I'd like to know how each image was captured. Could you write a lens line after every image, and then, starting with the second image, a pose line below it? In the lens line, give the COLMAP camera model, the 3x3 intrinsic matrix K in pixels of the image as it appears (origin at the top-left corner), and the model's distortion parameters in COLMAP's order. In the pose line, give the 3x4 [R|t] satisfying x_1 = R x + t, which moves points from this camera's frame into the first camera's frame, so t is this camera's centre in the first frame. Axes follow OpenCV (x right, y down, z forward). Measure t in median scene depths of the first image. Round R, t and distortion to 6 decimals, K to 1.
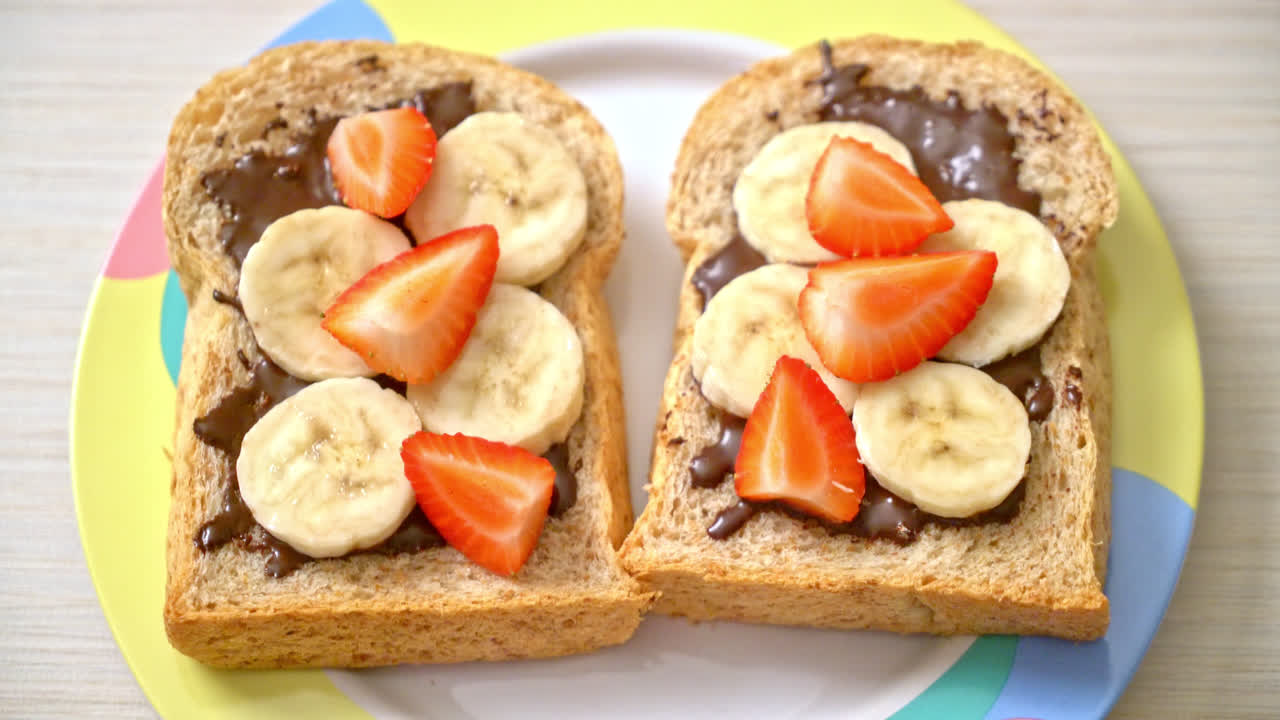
lens RADIAL K [[2752.4, 0, 634.7], [0, 2752.4, 362.4], [0, 0, 1]] dist [-0.028122, 0.000000]
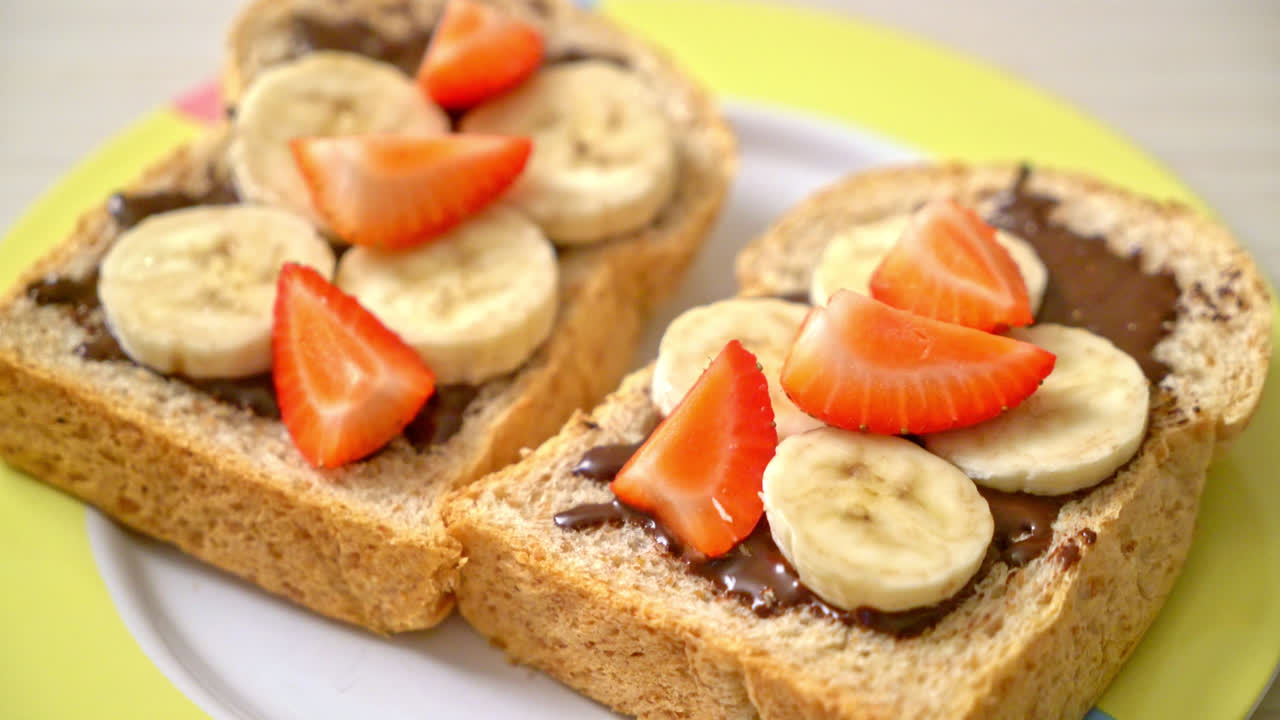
lens RADIAL K [[2752.4, 0, 645.9], [0, 2752.4, 358.9], [0, 0, 1]] dist [-0.028122, 0.000000]
pose [[0.858376, 0.359126, -0.366359, 0.314214], [-0.468047, 0.840600, -0.272625, 0.222450], [0.210054, 0.405488, 0.889638, 0.300843]]
